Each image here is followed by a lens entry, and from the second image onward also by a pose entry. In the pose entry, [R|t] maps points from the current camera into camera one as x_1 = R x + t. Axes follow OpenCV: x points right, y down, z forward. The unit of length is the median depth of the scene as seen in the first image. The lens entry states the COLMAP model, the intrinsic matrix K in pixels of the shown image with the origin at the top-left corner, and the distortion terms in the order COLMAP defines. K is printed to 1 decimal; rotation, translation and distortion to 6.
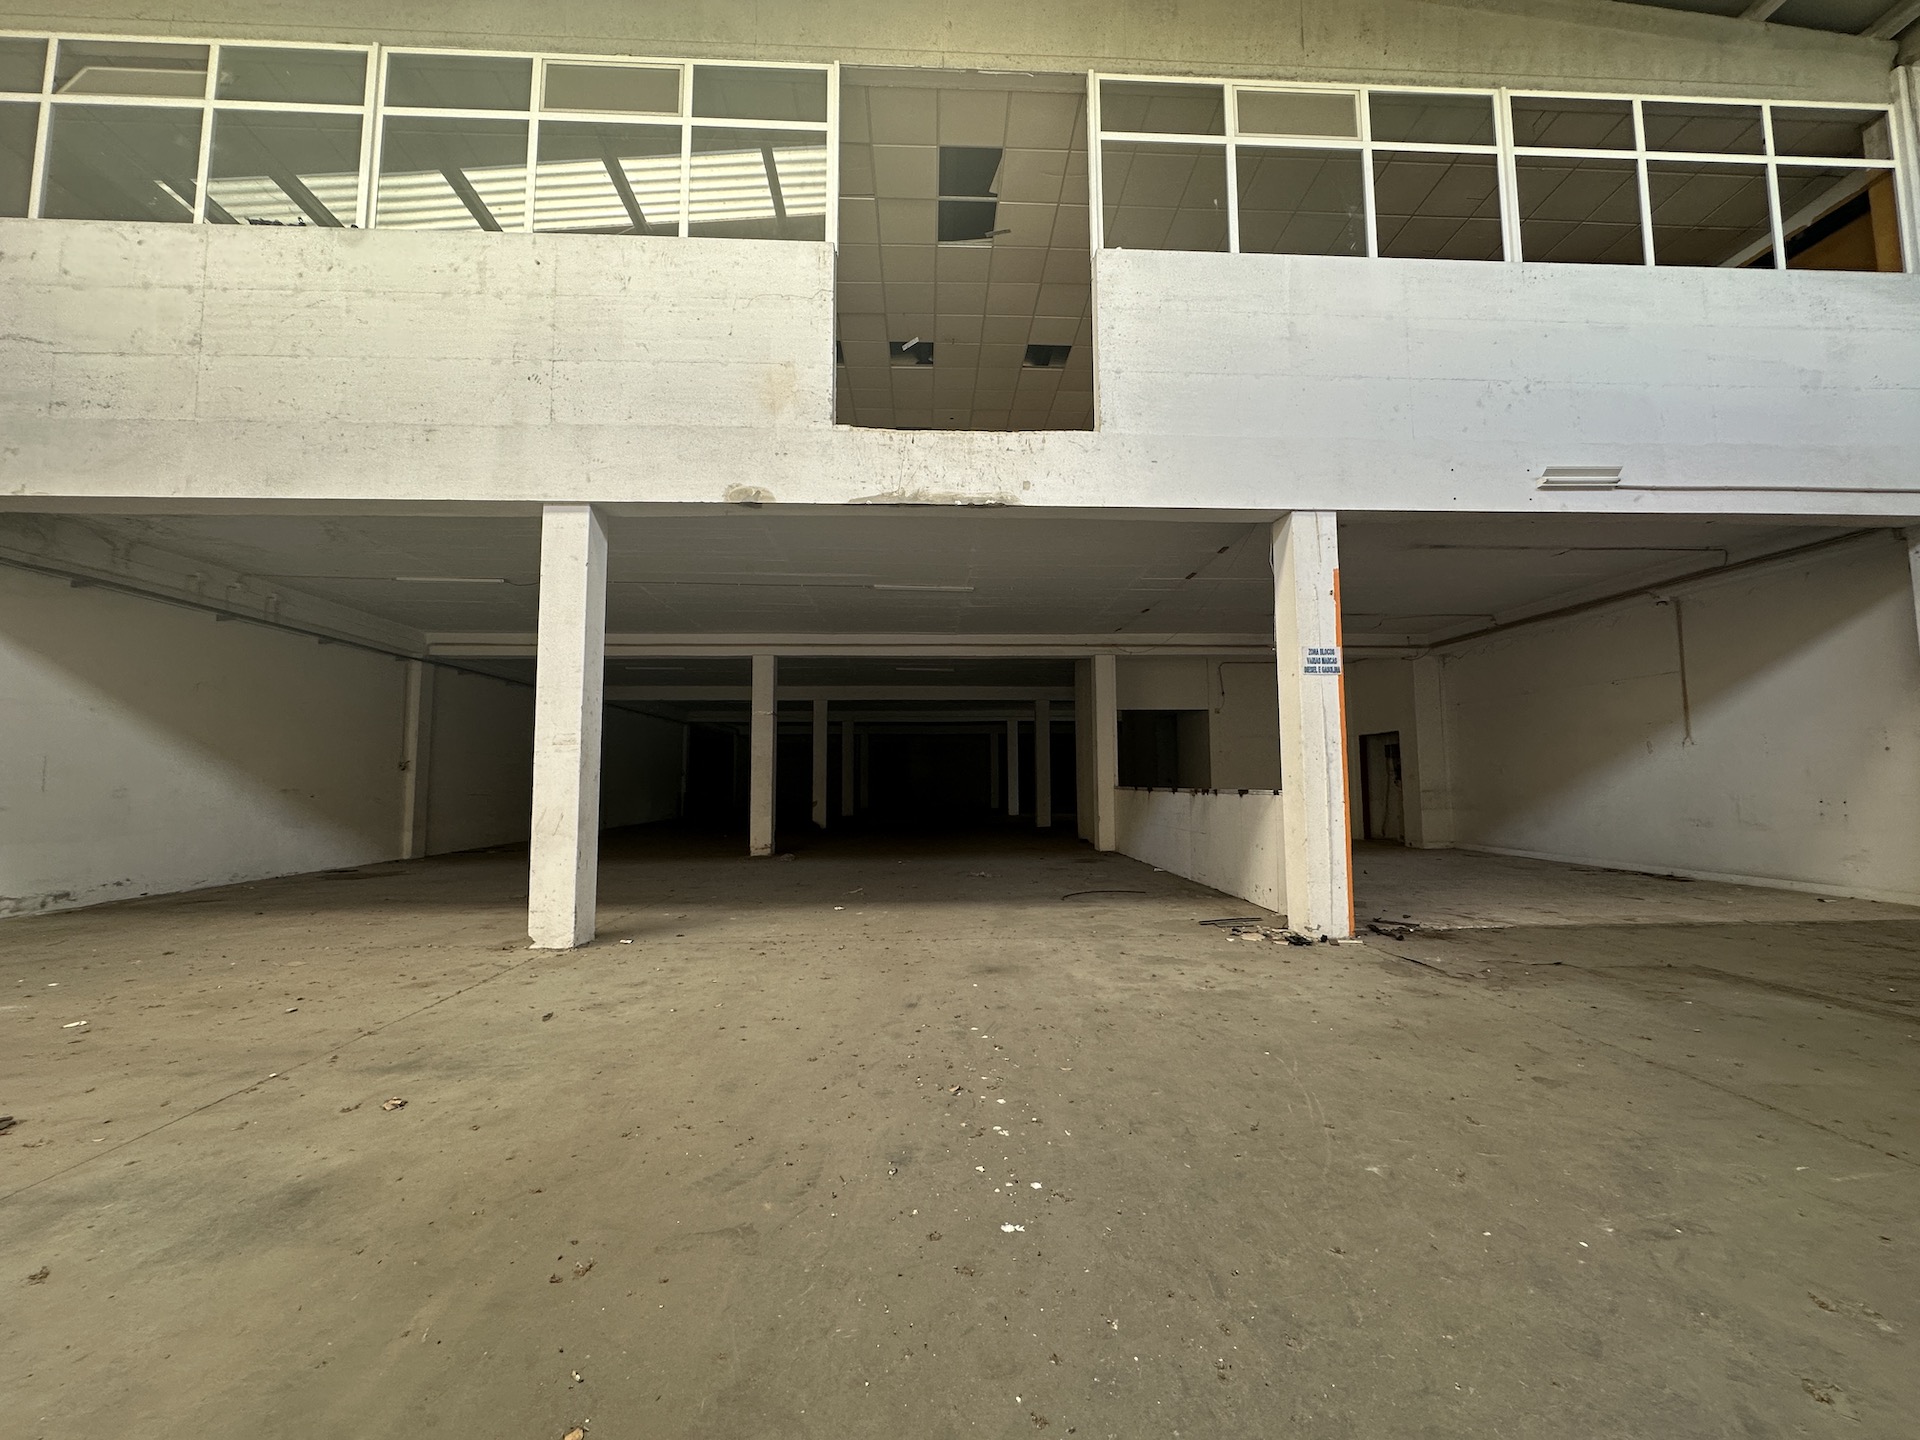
lens RADIAL K [[762.1, 0, 960.0], [0, 762.1, 720.0], [0, 0, 1]] dist [-0.000156, 0.000026]
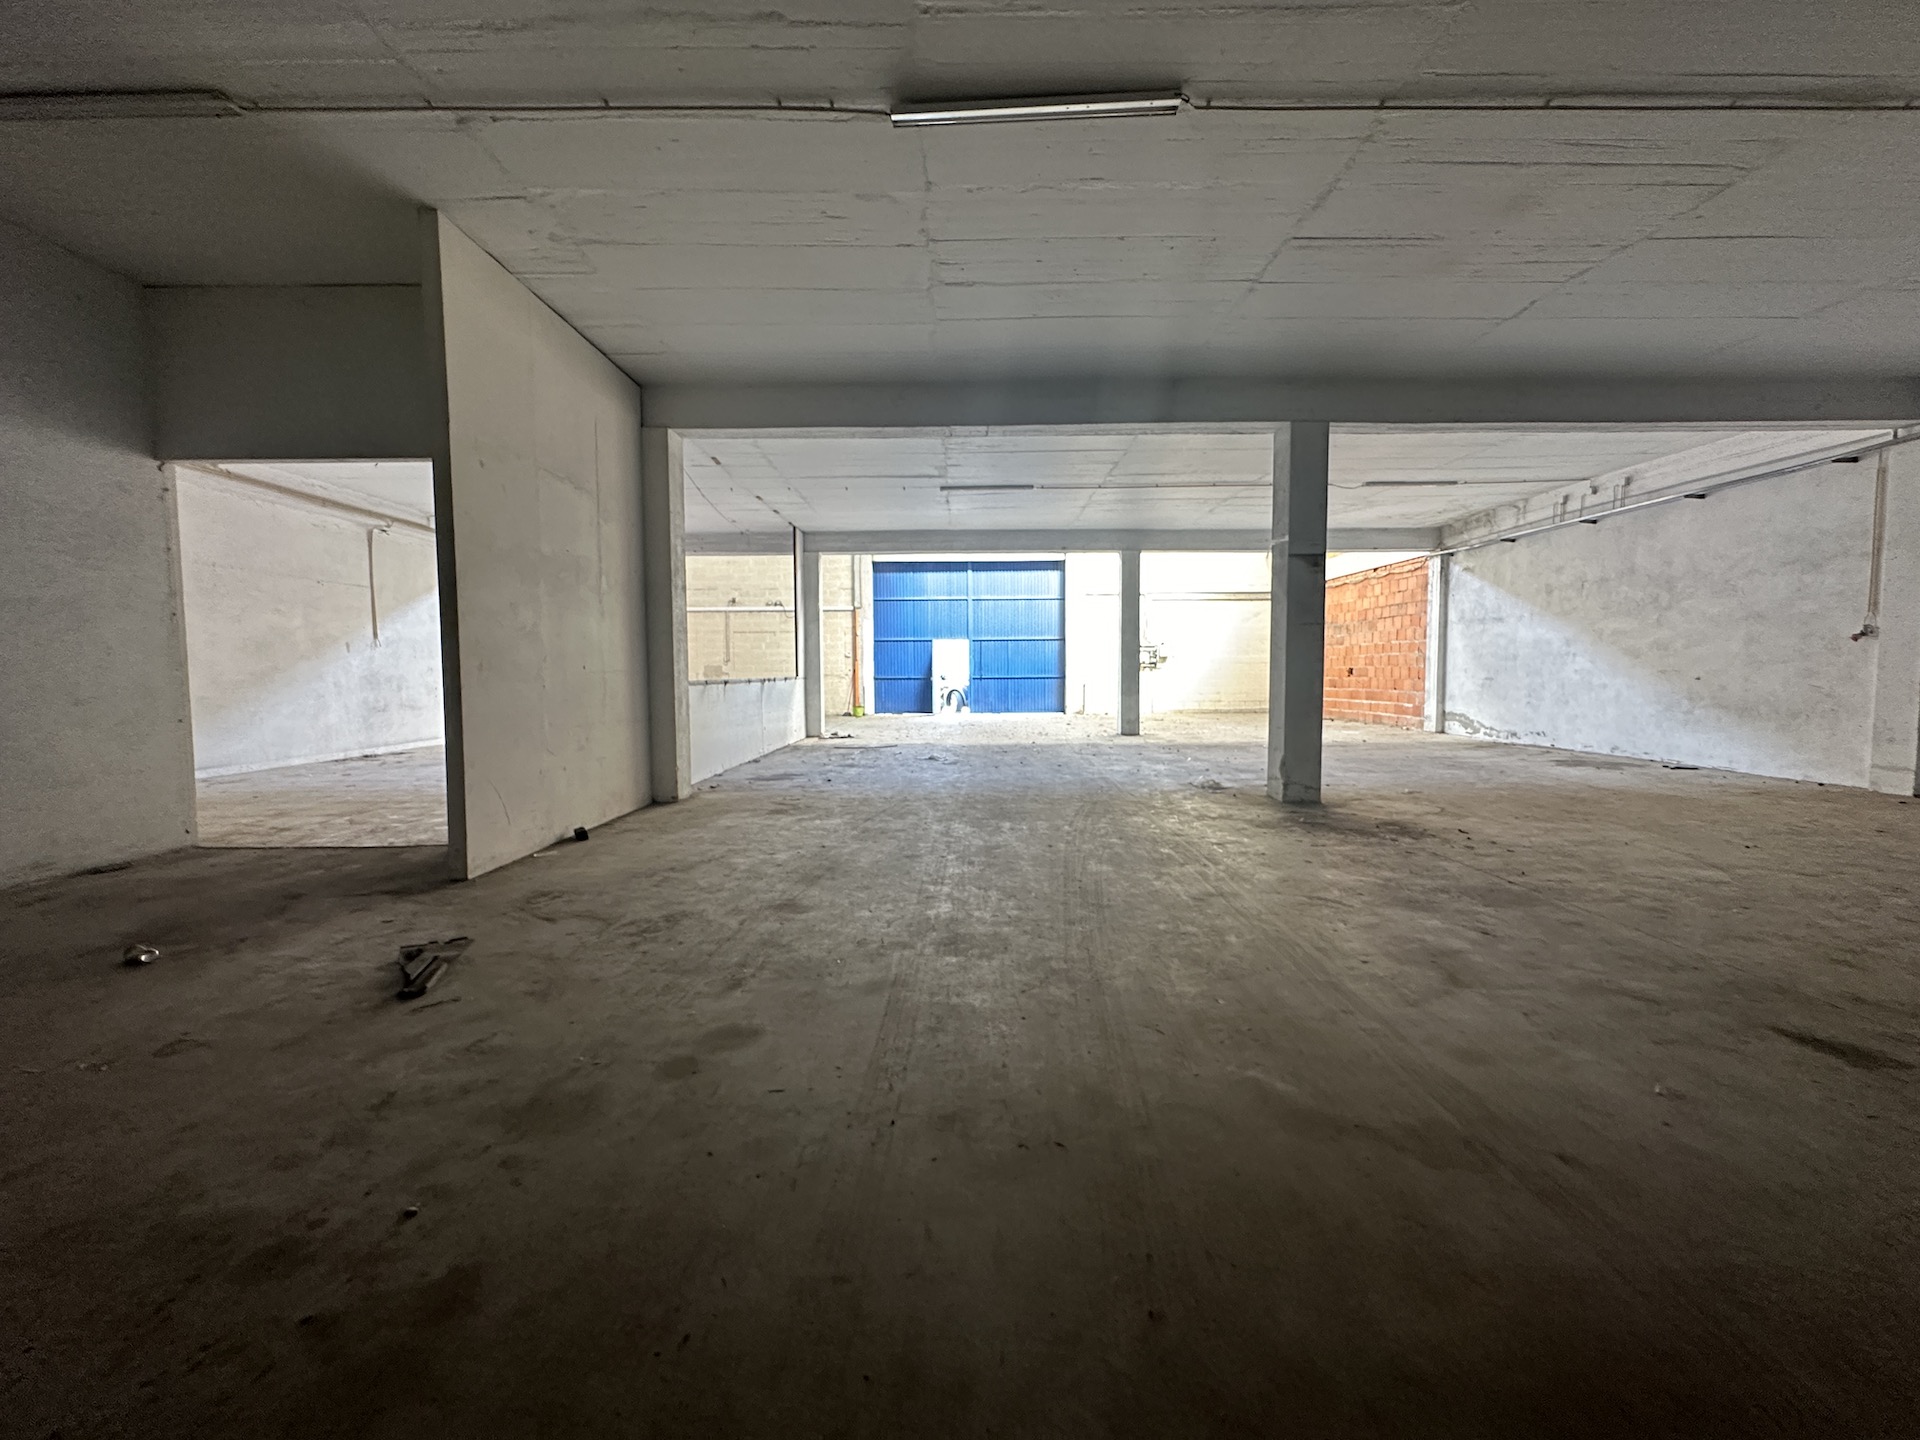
lens RADIAL K [[762.1, 0, 960.0], [0, 762.1, 720.0], [0, 0, 1]] dist [-0.000156, 0.000026]
pose [[-0.998733, 0.008402, 0.049613, -0.095642], [0.007631, 0.999847, -0.015714, 0.279436], [-0.049737, -0.015316, -0.998645, 3.470637]]
